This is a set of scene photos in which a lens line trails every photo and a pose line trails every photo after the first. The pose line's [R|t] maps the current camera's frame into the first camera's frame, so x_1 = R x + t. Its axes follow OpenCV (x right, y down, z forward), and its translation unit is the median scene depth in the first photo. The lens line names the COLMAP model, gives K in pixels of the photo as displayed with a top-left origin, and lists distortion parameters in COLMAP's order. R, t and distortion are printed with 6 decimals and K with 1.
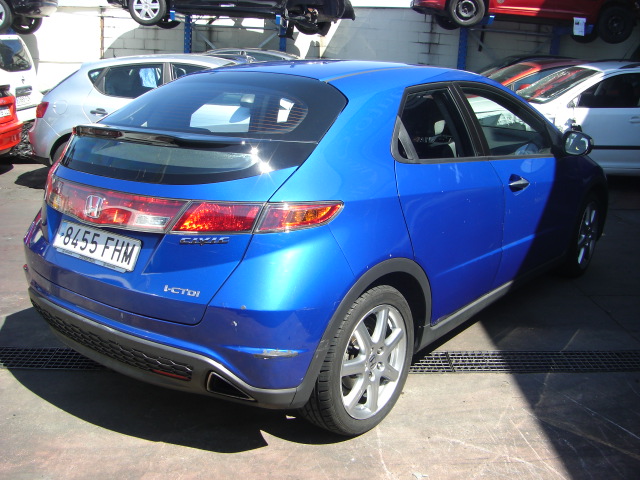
lens RADIAL K [[702.6, 0, 320.7], [0, 702.6, 243.3], [0, 0, 1]] dist [-0.144008, 0.000000]
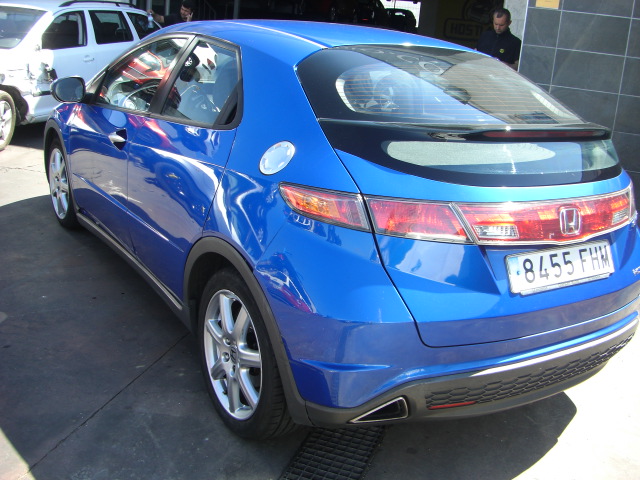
lens RADIAL K [[702.6, 0, 320.0], [0, 702.6, 239.8], [0, 0, 1]] dist [-0.144008, 0.000000]
pose [[0.344825, -0.273022, 0.898084, -0.400513], [0.174388, 0.958742, 0.224504, -0.092014], [-0.922325, 0.079200, 0.378210, 0.319393]]
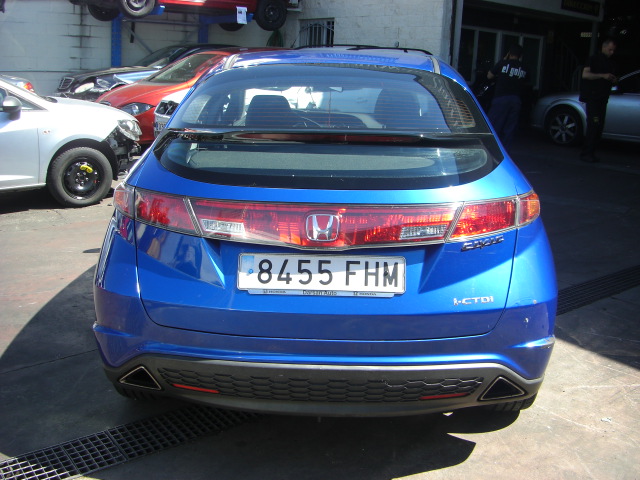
lens RADIAL K [[702.6, 0, 321.5], [0, 702.6, 241.0], [0, 0, 1]] dist [-0.144008, 0.000000]
pose [[0.811847, -0.156263, 0.562571, -0.264267], [0.150993, 0.986934, 0.056238, -0.027983], [-0.564008, 0.039288, 0.824834, 0.104847]]
